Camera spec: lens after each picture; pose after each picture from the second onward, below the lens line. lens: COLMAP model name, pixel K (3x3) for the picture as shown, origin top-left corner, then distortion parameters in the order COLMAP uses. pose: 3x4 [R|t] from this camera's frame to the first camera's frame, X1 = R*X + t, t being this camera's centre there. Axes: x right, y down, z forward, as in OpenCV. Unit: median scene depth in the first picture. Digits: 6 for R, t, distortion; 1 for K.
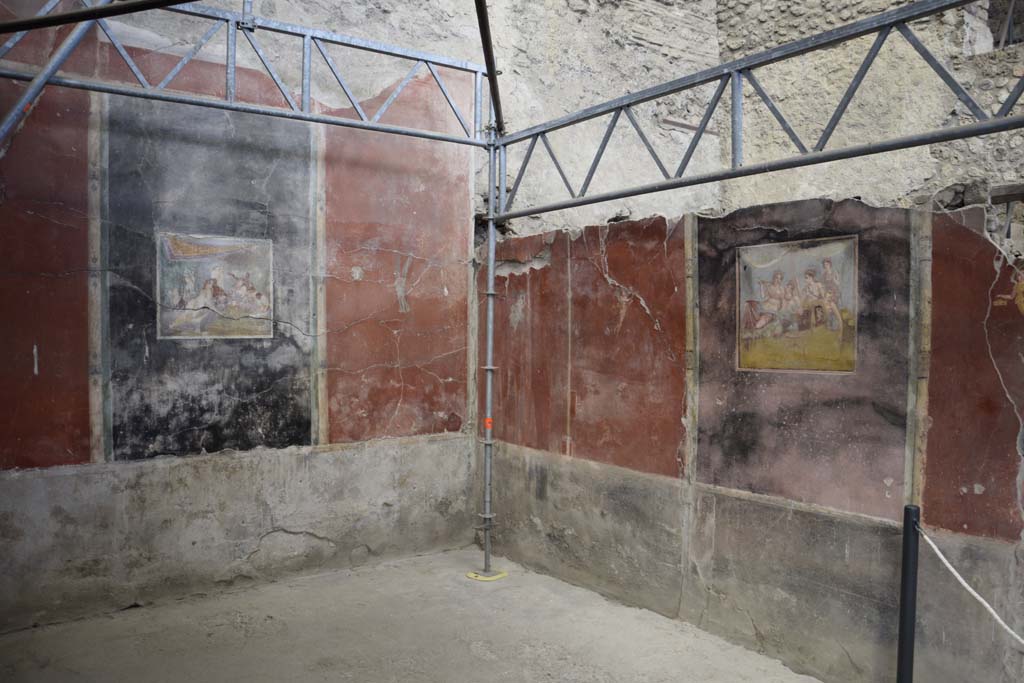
lens RADIAL K [[798.0, 0, 521.5], [0, 798.0, 348.5], [0, 0, 1]] dist [-0.158273, 0.117313]
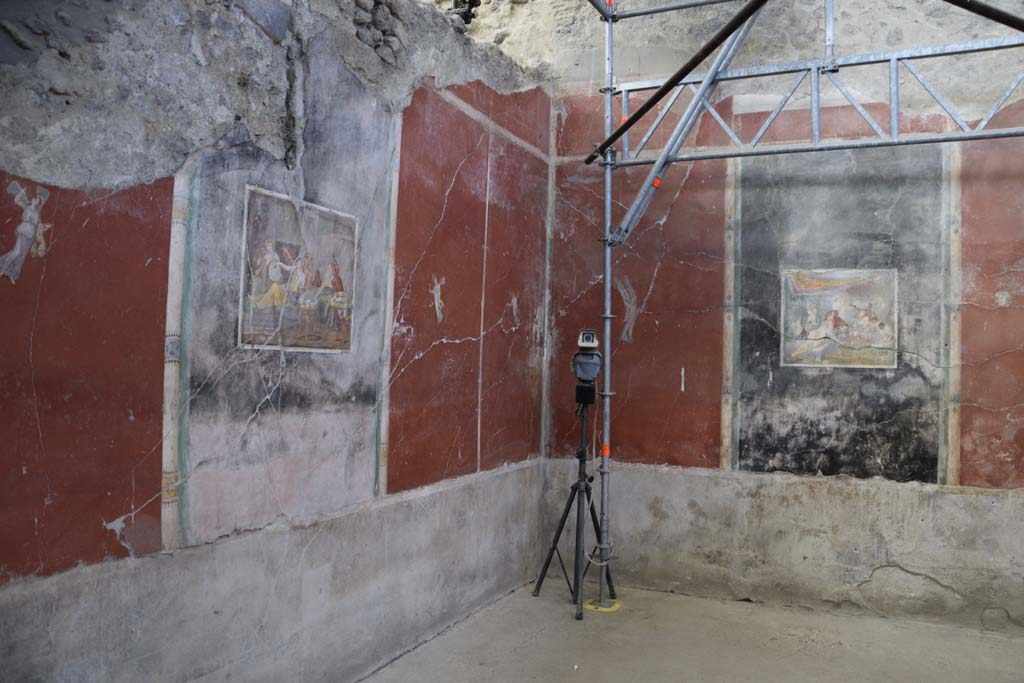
lens RADIAL K [[798.0, 0, 523.9], [0, 798.0, 347.9], [0, 0, 1]] dist [-0.158273, 0.117313]
pose [[0.464710, -0.000792, -0.885462, 0.353148], [-0.043466, 0.998774, -0.023705, 0.004603], [0.884395, 0.049503, 0.464106, 0.148687]]
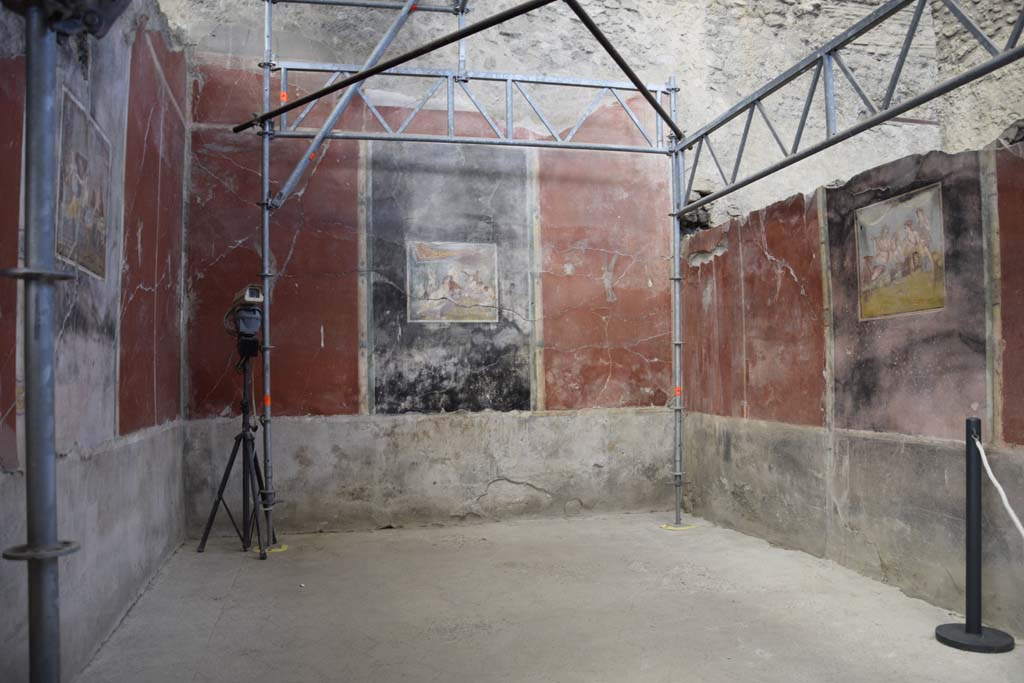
lens RADIAL K [[798.0, 0, 520.7], [0, 798.0, 344.8], [0, 0, 1]] dist [-0.158273, 0.117313]
pose [[0.919640, -0.030088, -0.391609, 0.228341], [0.007849, 0.998270, -0.058266, 0.104651], [0.392685, 0.050510, 0.918285, -0.155515]]
